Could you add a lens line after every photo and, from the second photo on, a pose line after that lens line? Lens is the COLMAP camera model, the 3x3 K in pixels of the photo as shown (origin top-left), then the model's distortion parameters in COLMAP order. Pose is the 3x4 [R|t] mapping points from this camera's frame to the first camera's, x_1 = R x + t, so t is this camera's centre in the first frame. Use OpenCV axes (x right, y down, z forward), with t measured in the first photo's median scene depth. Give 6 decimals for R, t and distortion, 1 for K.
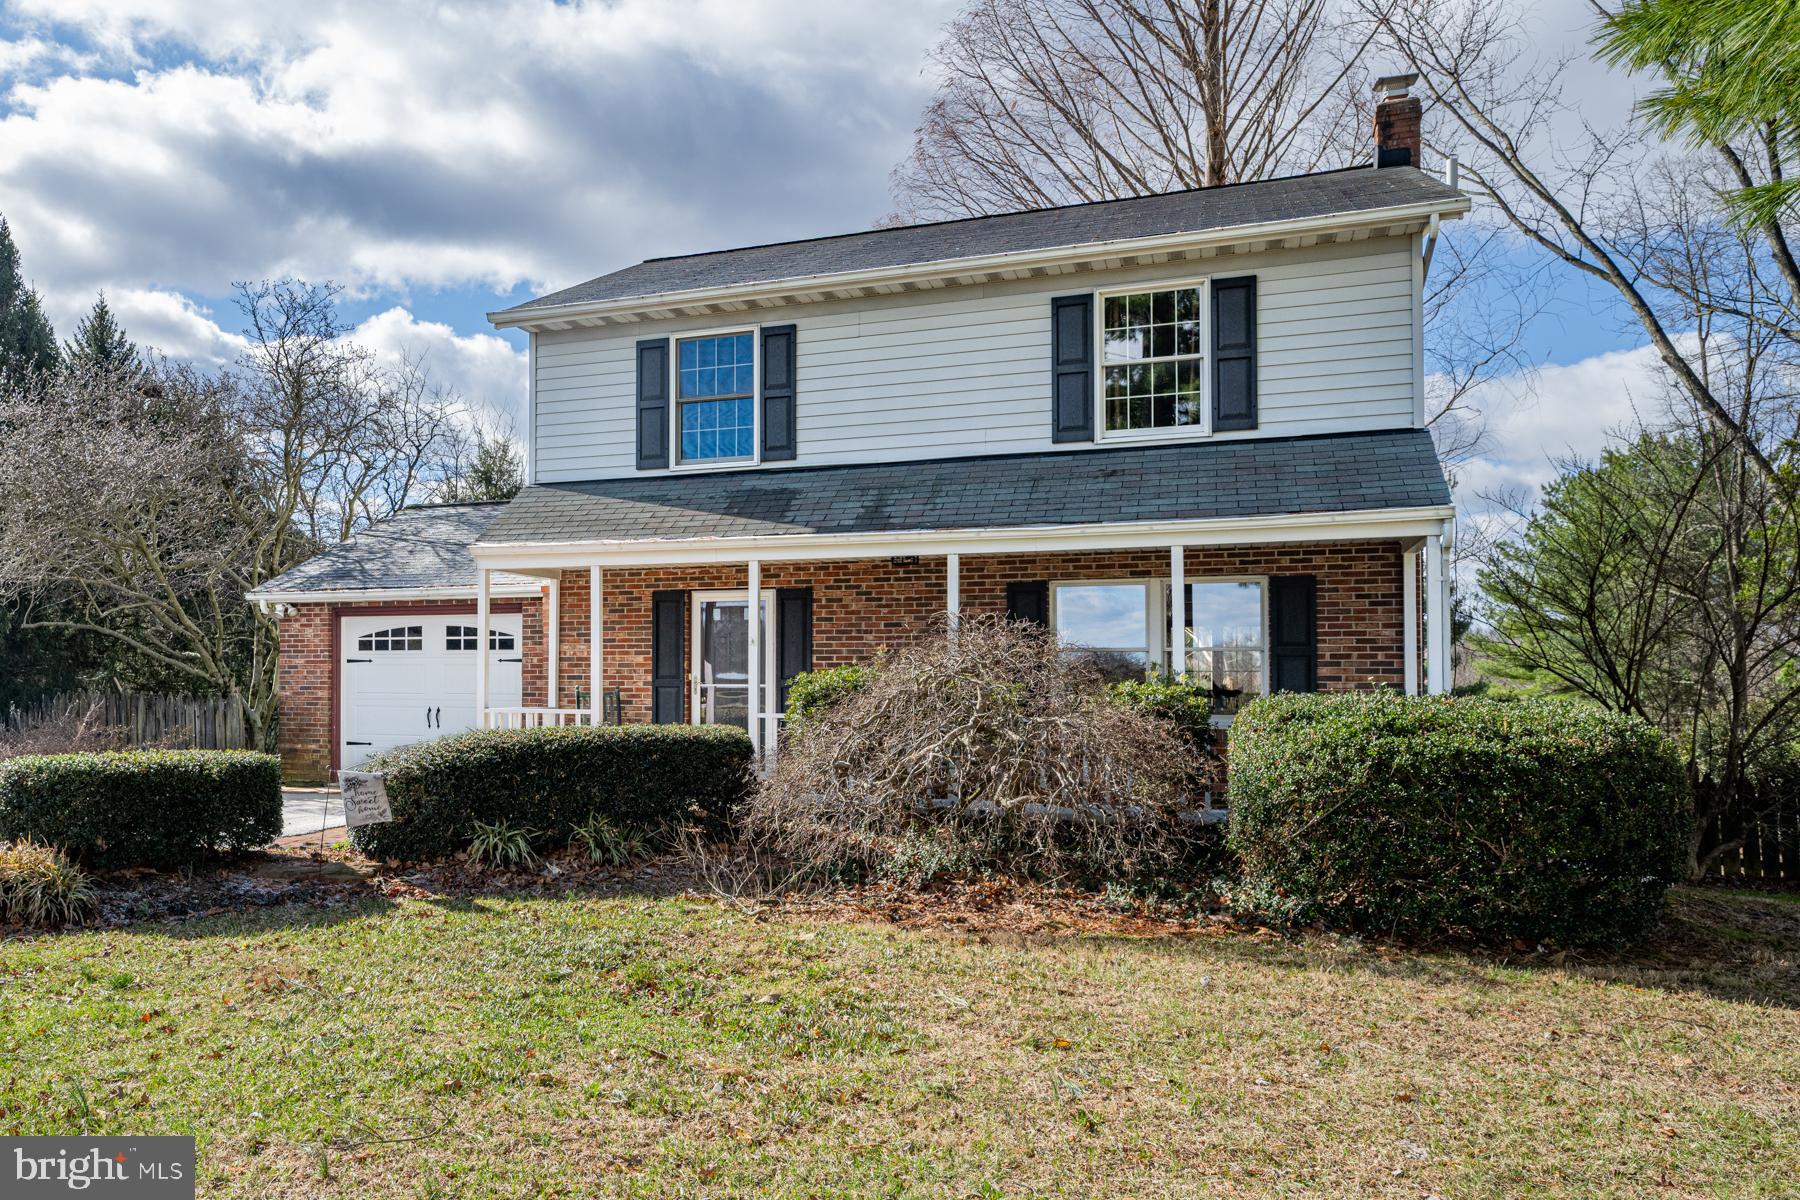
lens RADIAL K [[1334.6, 0, 835.7], [0, 1334.6, 628.1], [0, 0, 1]] dist [-0.020233, -0.004840]
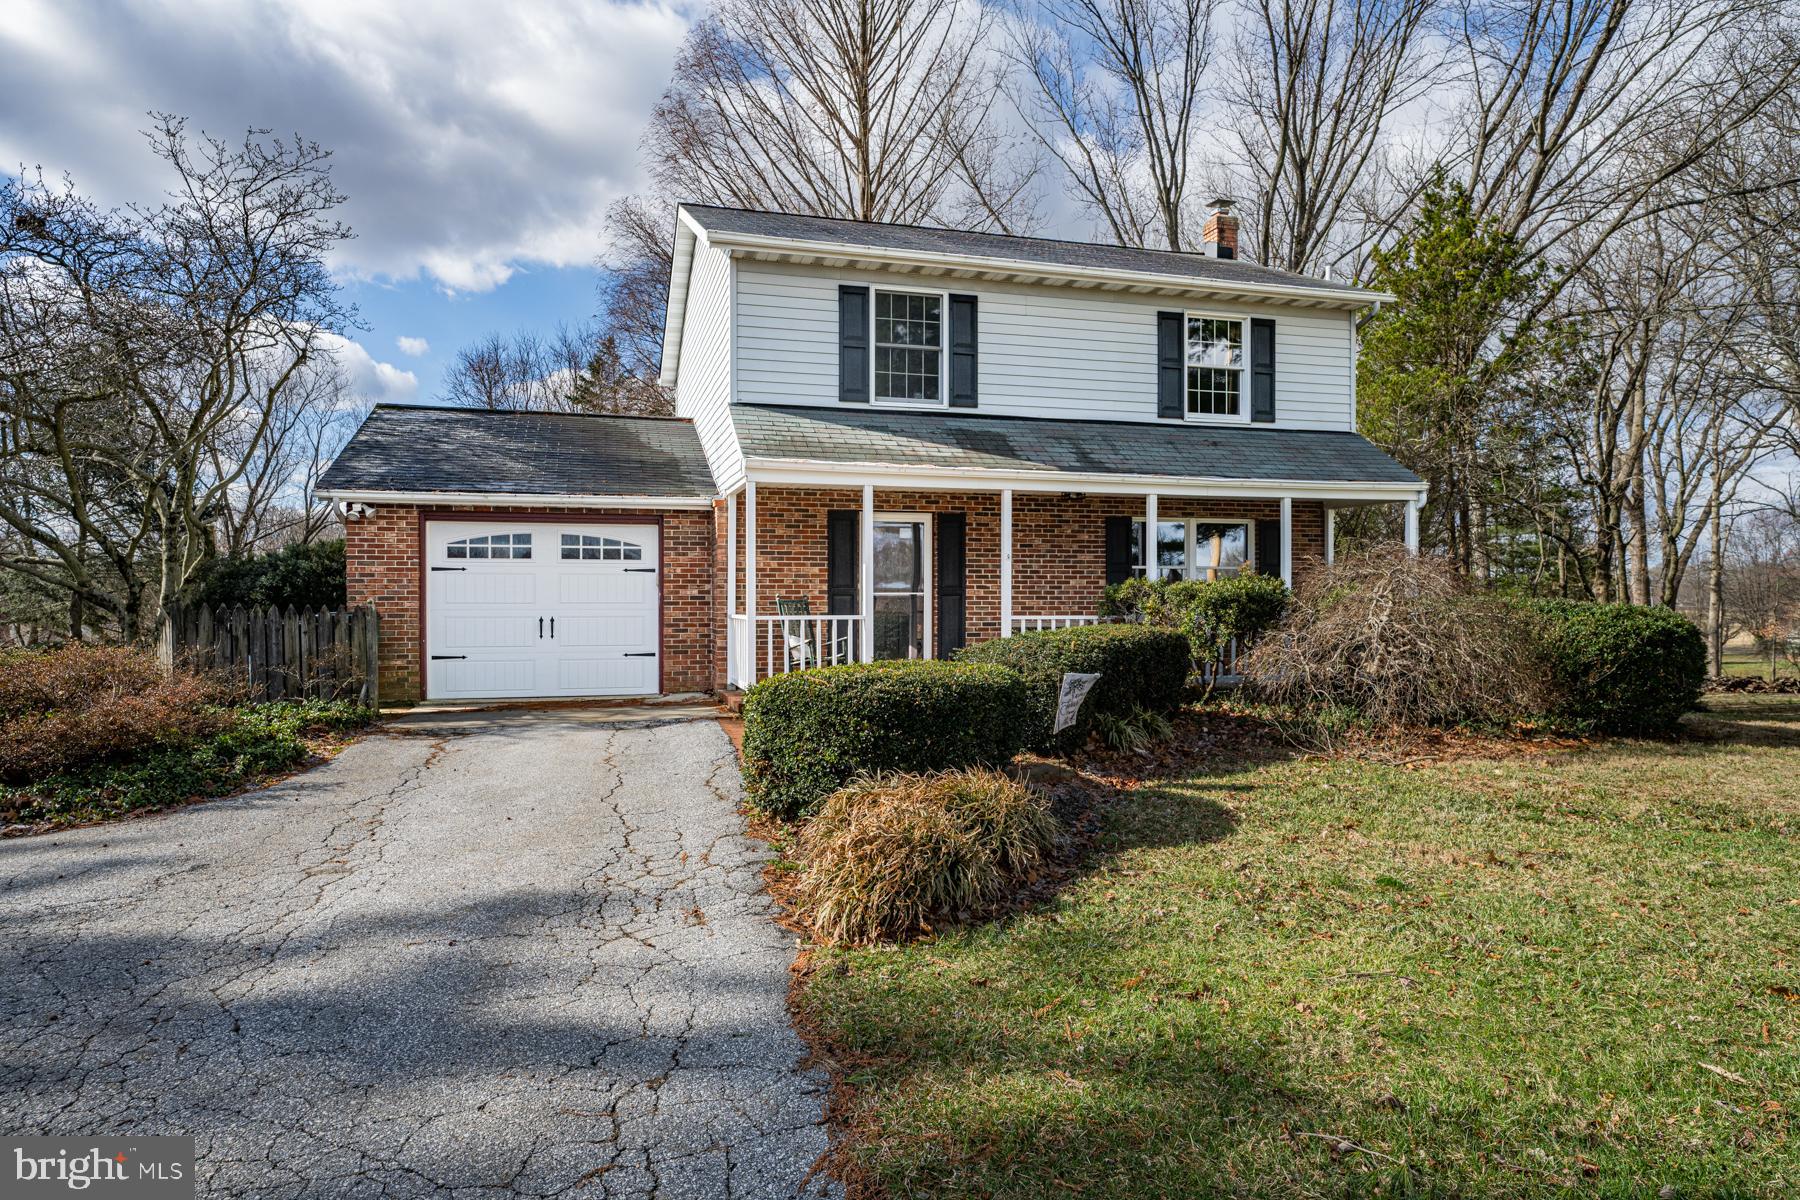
lens RADIAL K [[1059.4, 0, 983.6], [0, 1059.4, 596.8], [0, 0, 1]] dist [-0.004662, 0.000363]
pose [[0.786143, -0.003685, 0.618034, -0.620125], [-0.021662, 0.999204, 0.033511, 0.013368], [-0.617665, -0.039732, 0.785437, 0.228385]]
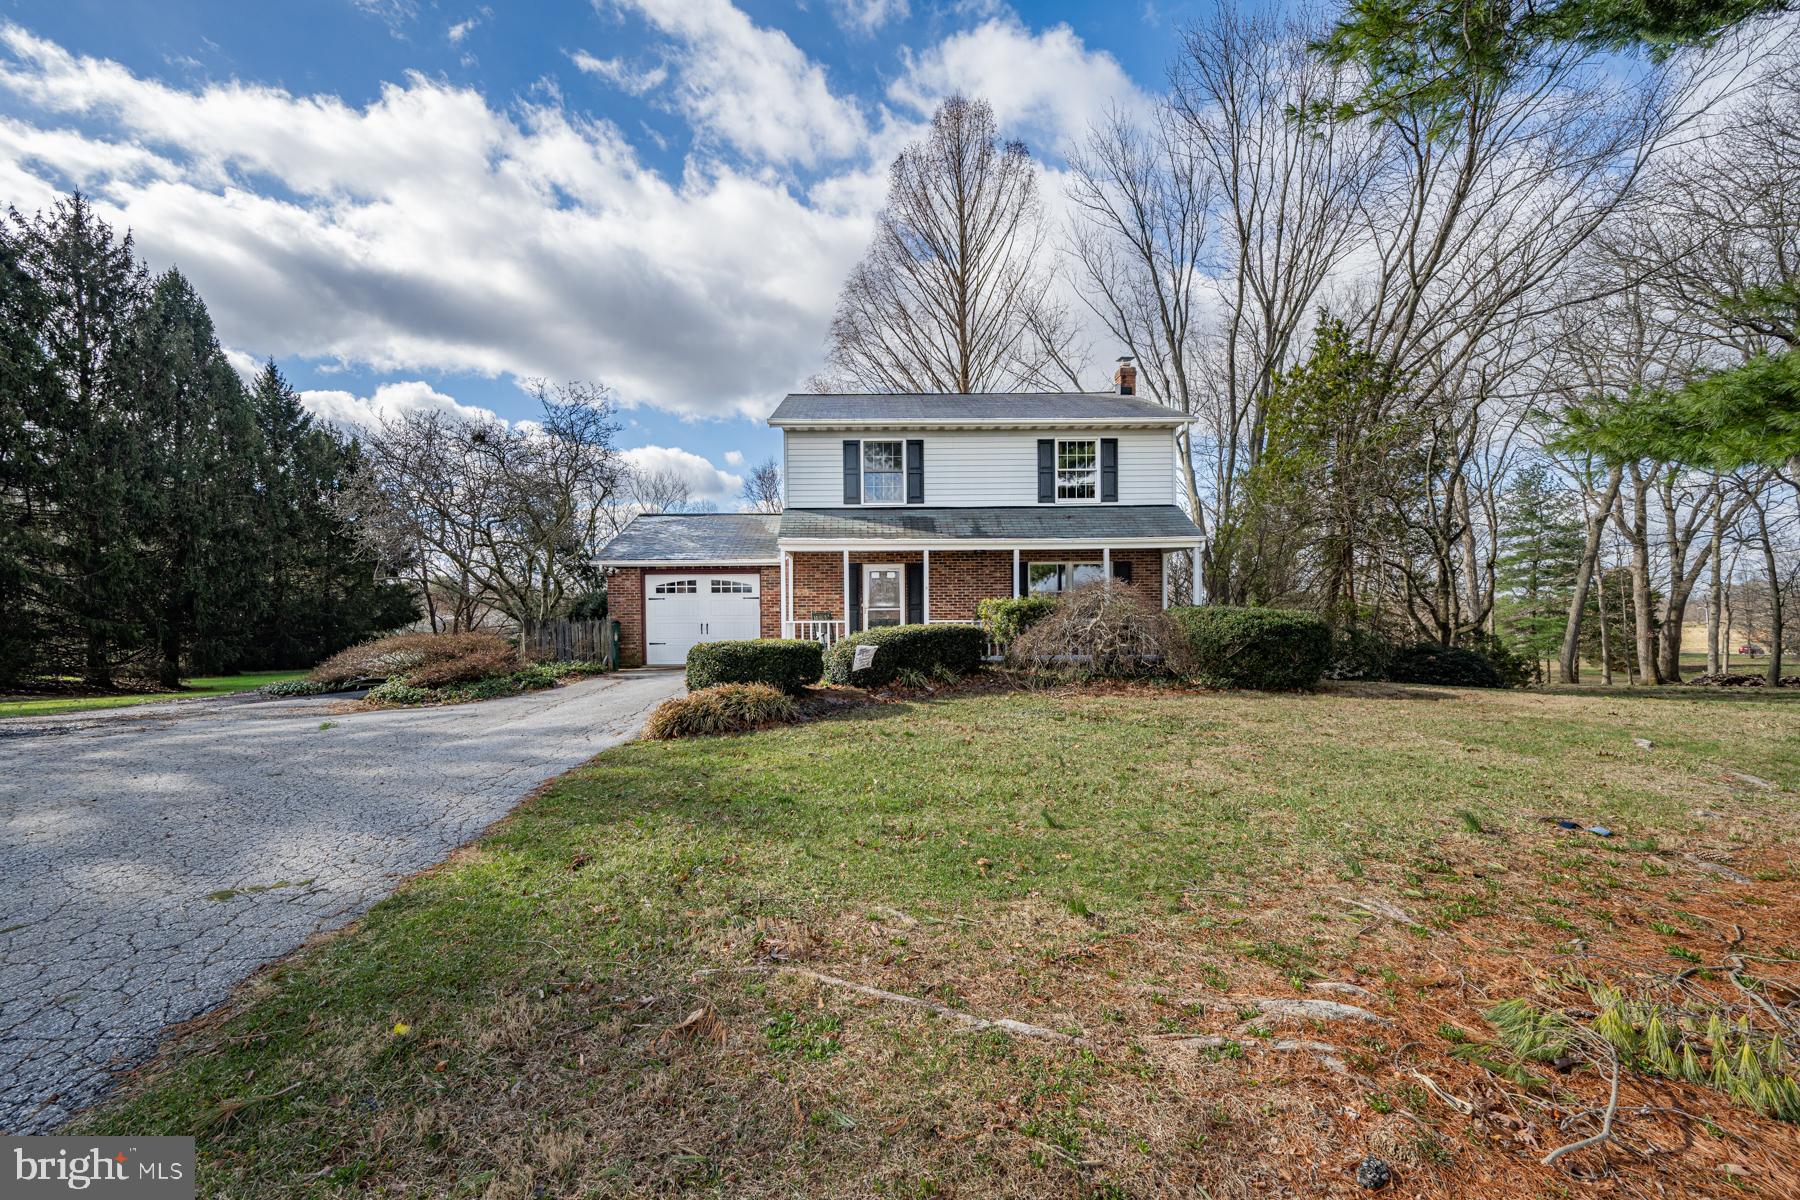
lens RADIAL K [[702.8, 0, 913.7], [0, 702.8, 625.1], [0, 0, 1]] dist [-0.001987, -0.000077]
pose [[0.910744, -0.019161, 0.412528, -0.513930], [-0.003032, 0.998586, 0.053077, 0.009774], [-0.412961, -0.049591, 0.909398, -0.034819]]
